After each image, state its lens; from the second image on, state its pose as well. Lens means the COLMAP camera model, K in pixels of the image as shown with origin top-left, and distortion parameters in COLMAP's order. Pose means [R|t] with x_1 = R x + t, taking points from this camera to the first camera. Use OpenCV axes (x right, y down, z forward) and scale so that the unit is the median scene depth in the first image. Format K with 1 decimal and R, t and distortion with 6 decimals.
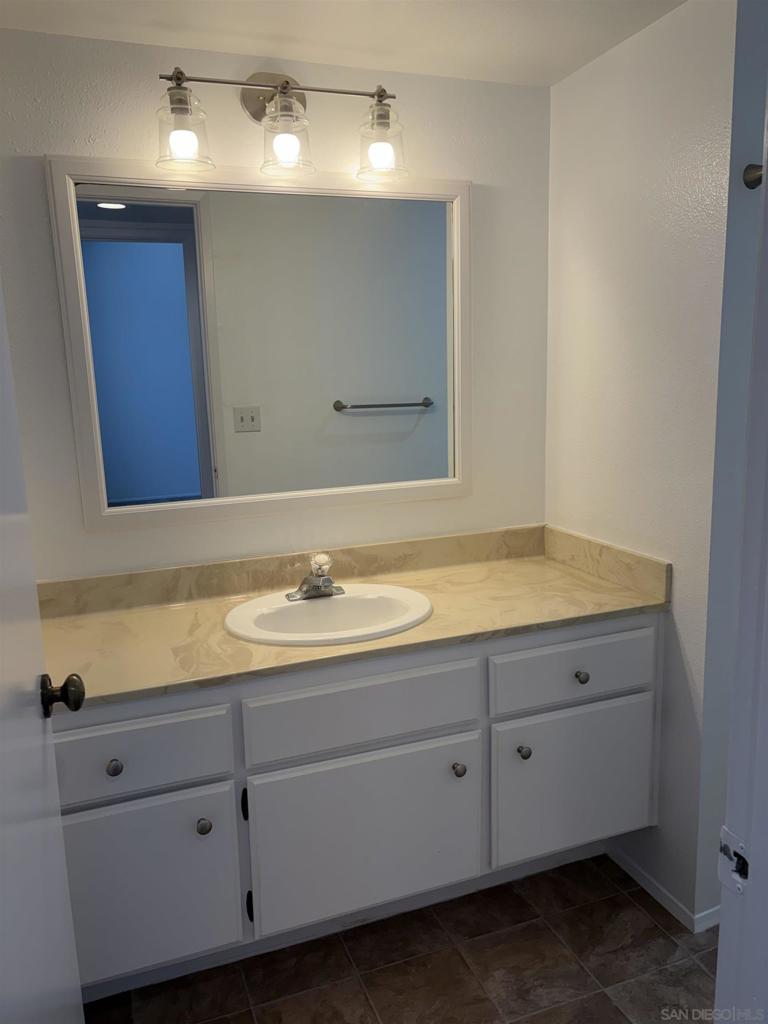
lens RADIAL K [[767.7, 0, 383.6], [0, 767.7, 513.6], [0, 0, 1]] dist [-0.005642, -0.000326]
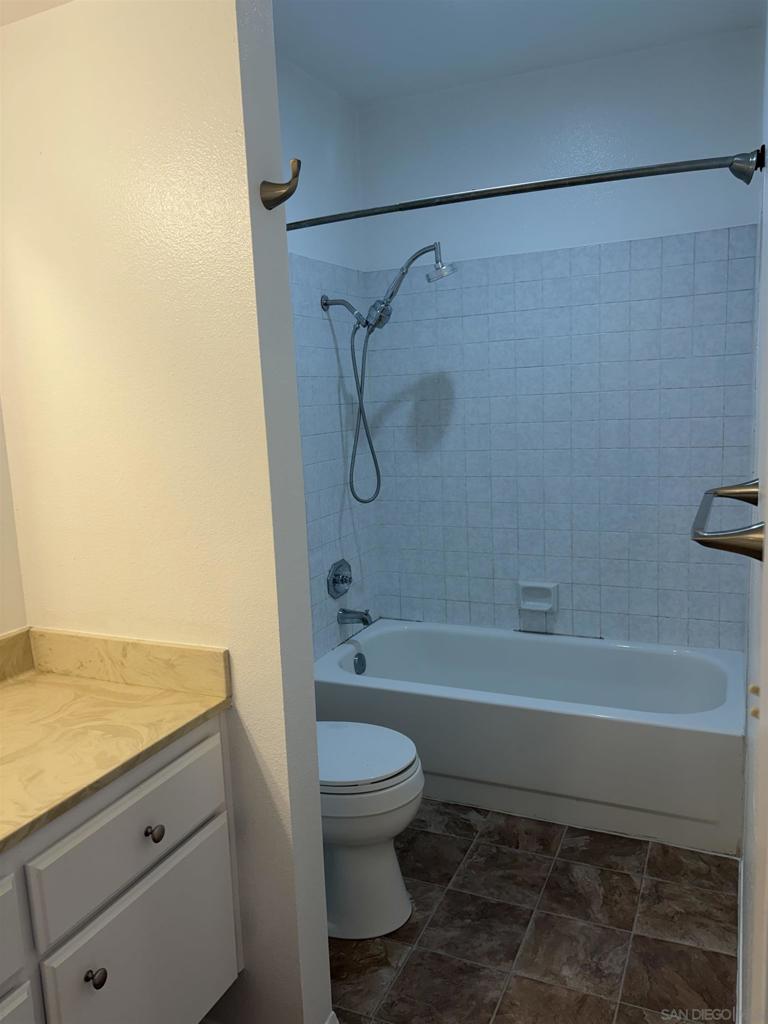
lens RADIAL K [[767.7, 0, 388.2], [0, 767.7, 507.7], [0, 0, 1]] dist [-0.005642, -0.000326]
pose [[0.710553, -0.099953, 0.696509, -0.056743], [0.150977, 0.988462, -0.012172, -0.047369], [-0.687256, 0.113806, 0.717445, 0.267728]]
